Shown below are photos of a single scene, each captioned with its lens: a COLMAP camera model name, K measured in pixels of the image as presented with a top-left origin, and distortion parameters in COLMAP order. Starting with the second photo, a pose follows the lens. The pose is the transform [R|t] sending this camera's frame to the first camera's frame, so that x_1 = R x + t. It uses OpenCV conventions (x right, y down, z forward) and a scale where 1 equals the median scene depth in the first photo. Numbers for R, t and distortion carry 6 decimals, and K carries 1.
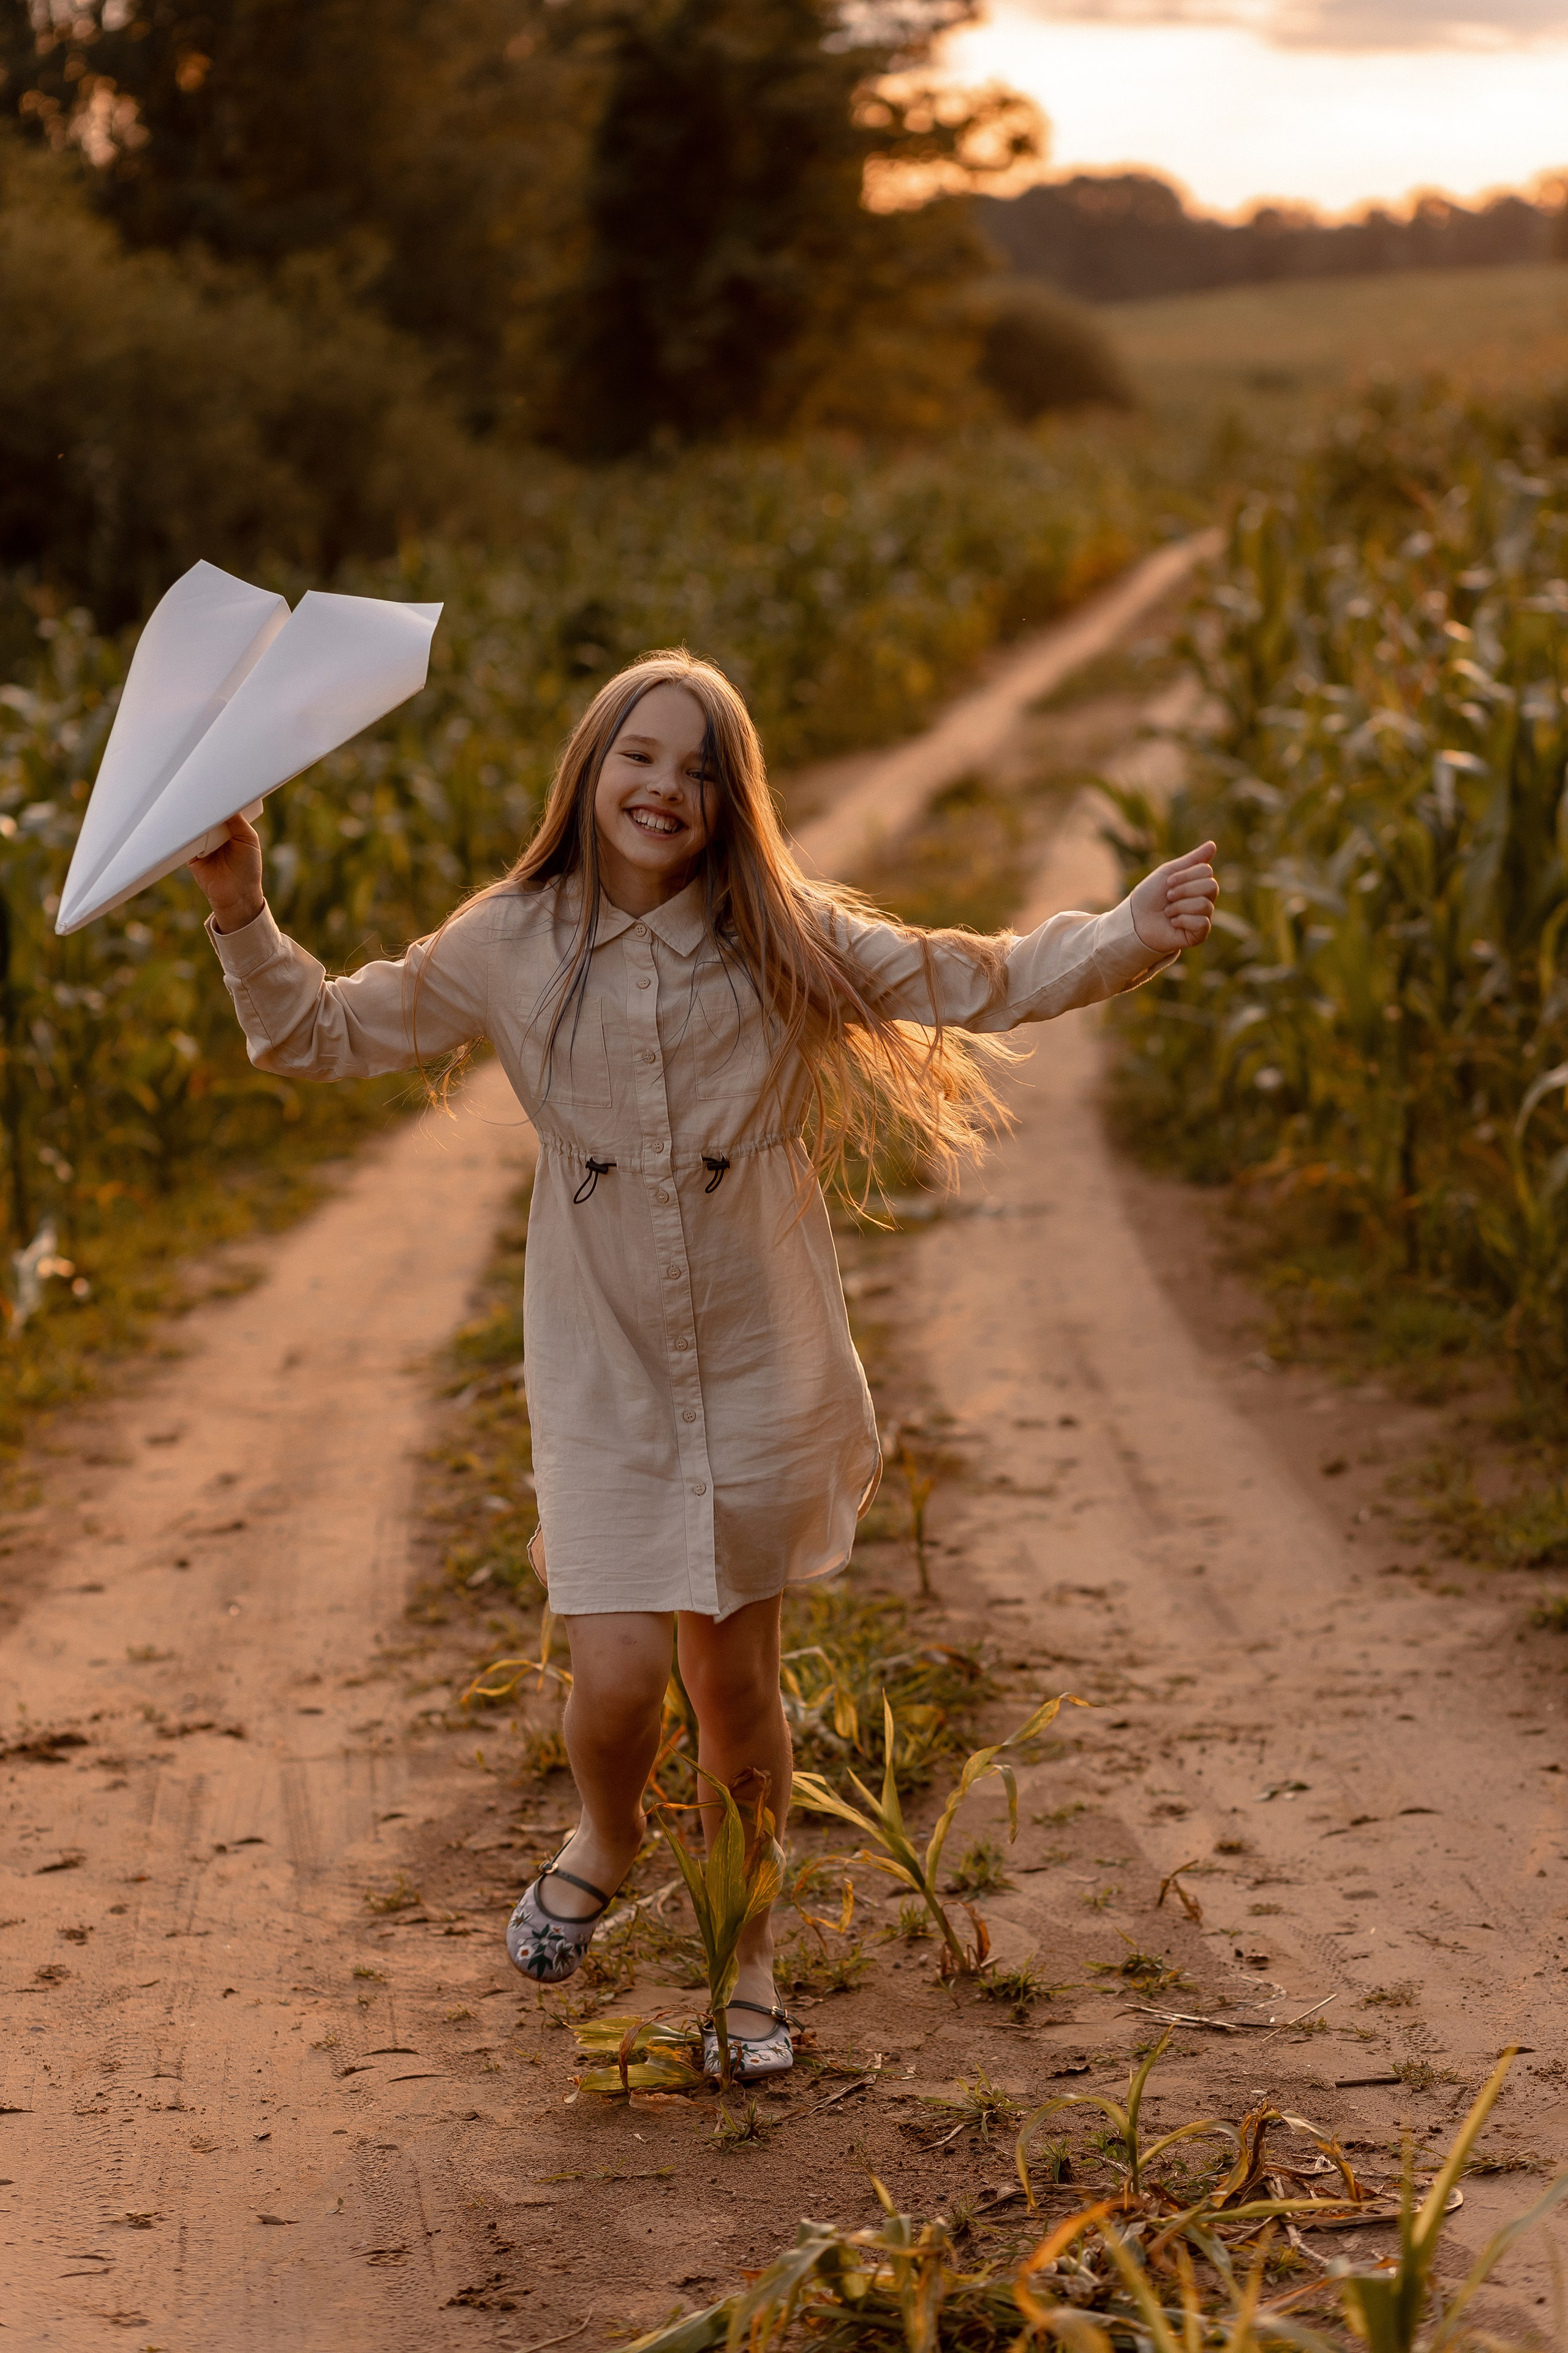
lens RADIAL K [[5742.9, 0, 788.9], [0, 5742.9, 1179.6], [0, 0, 1]] dist [0.213684, 0.000000]
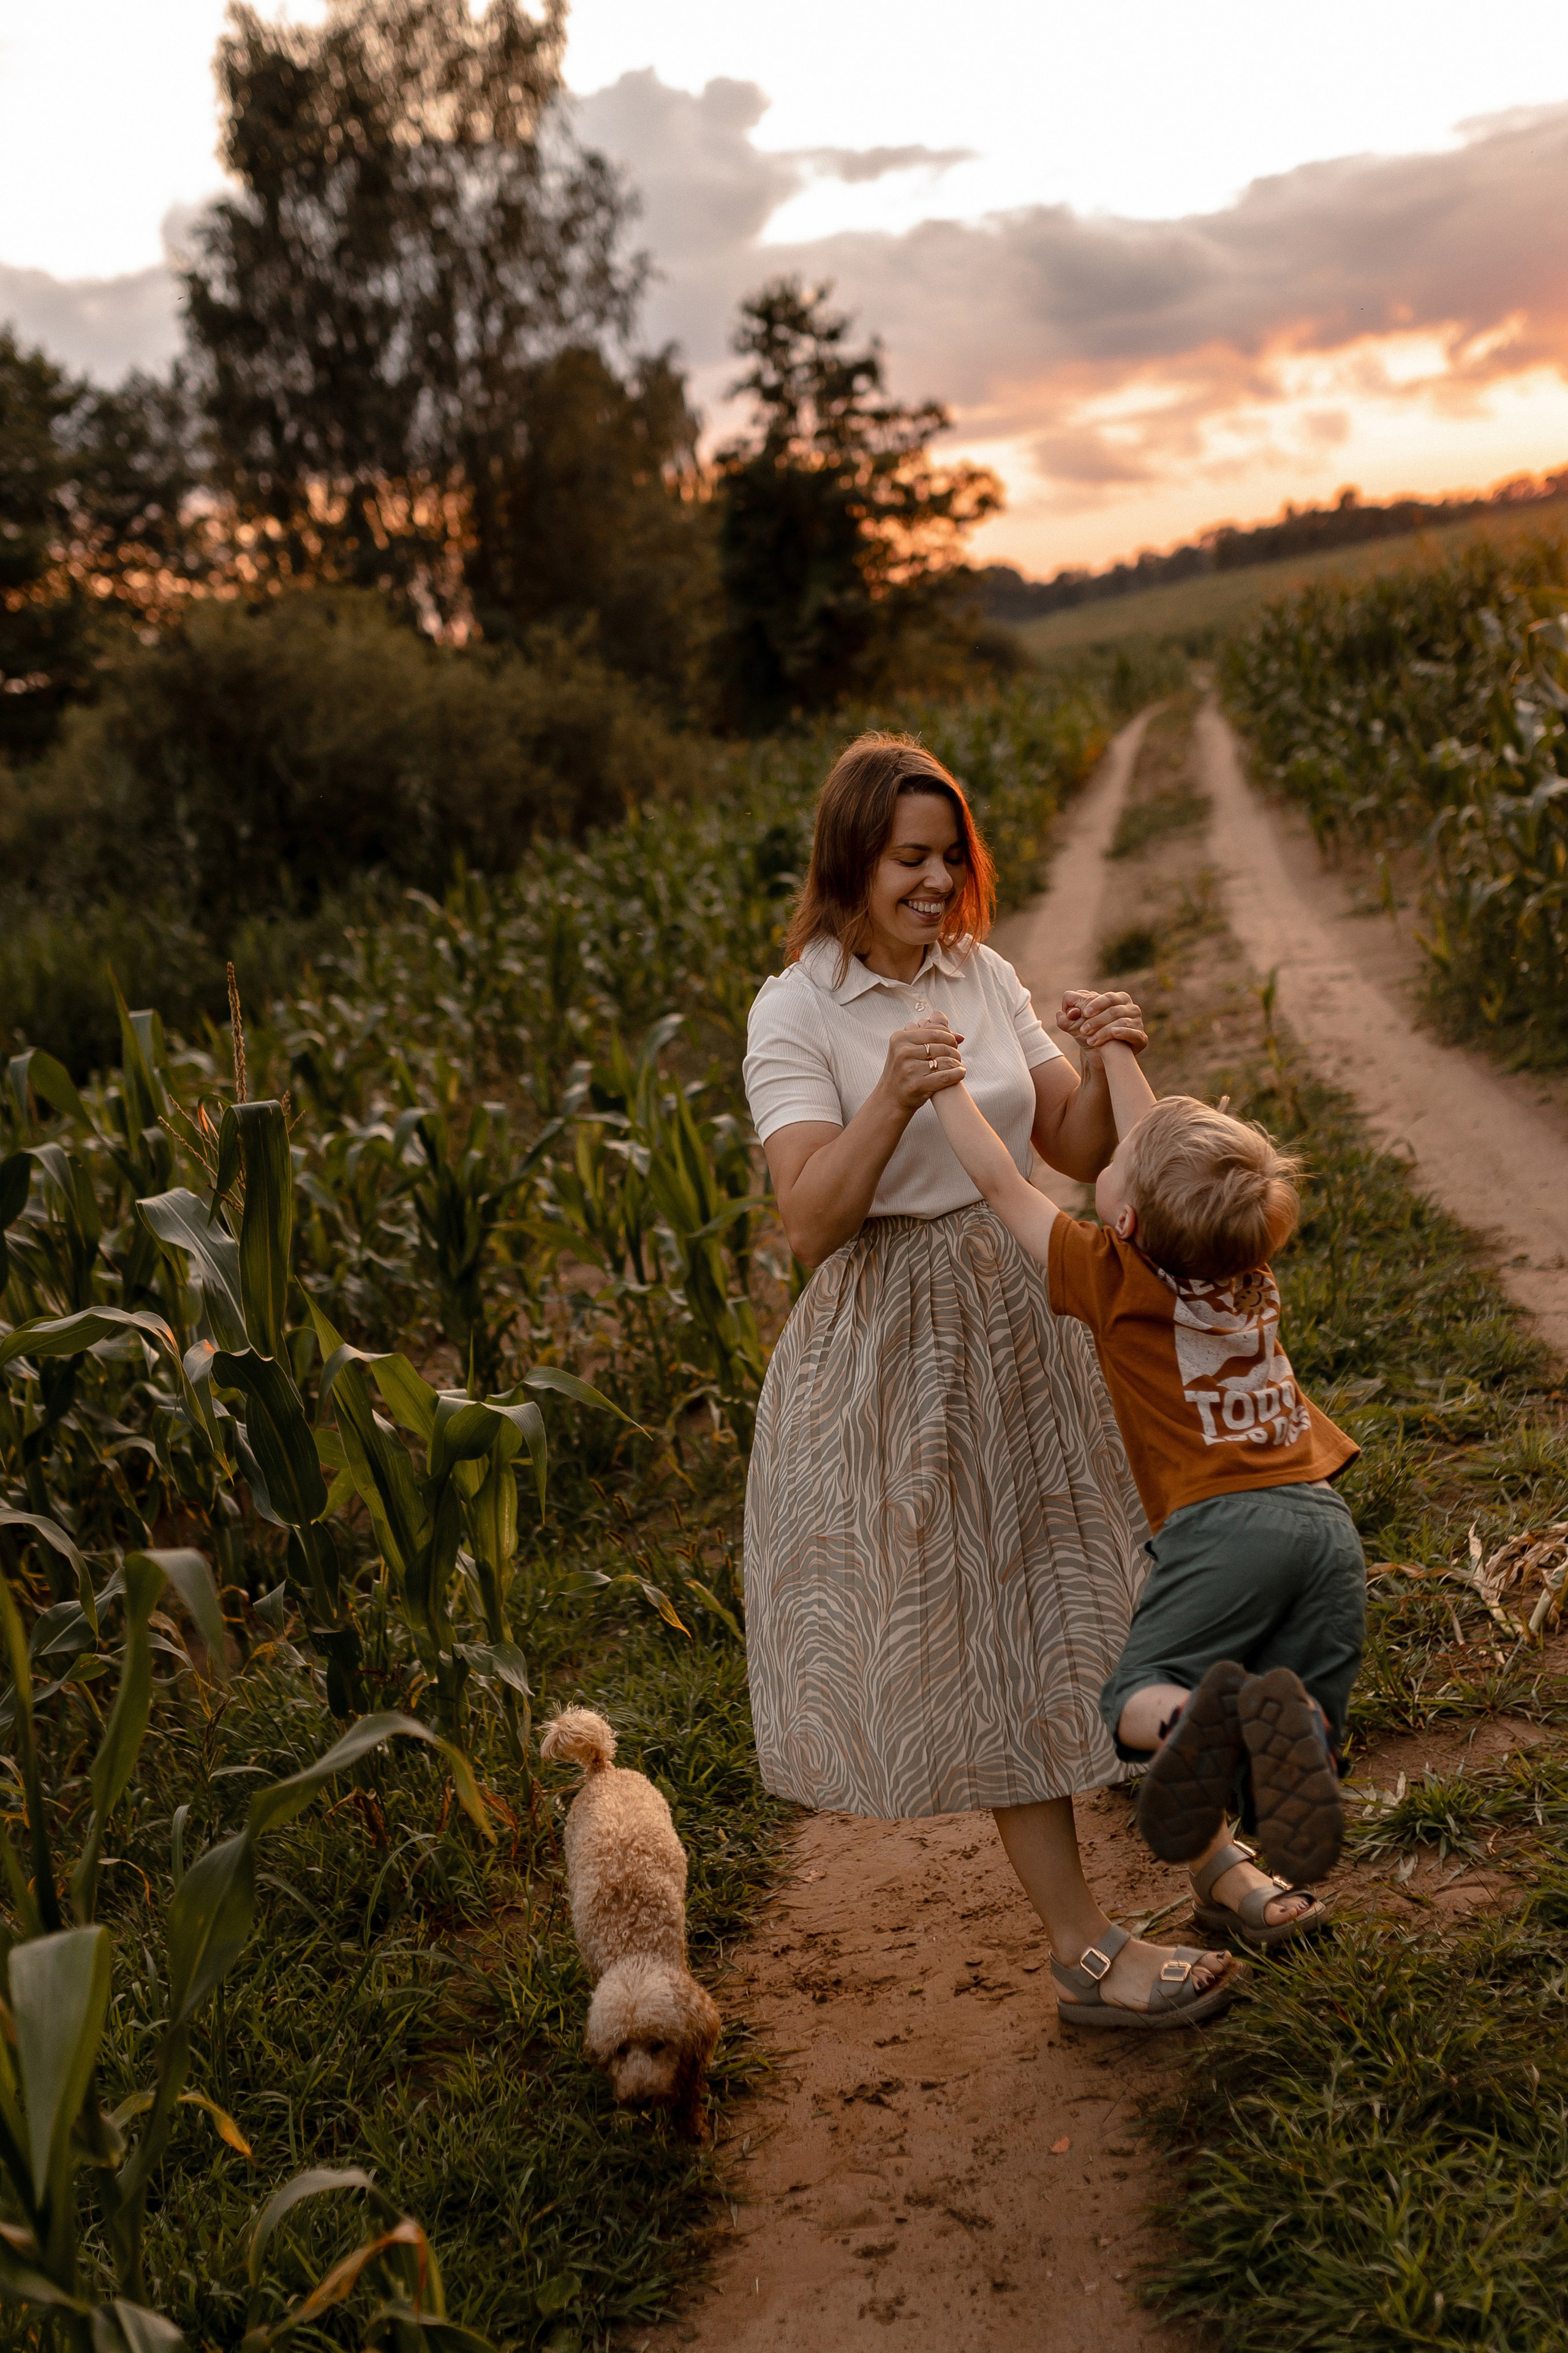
lens RADIAL K [[2296.8, 0, 774.1], [0, 2296.8, 1173.1], [0, 0, 1]] dist [-0.023725, 0.000000]
pose [[0.987786, -0.148839, -0.046109, -0.016458], [0.151216, 0.987065, 0.053254, -0.039026], [0.037586, -0.059576, 0.997516, 0.362694]]
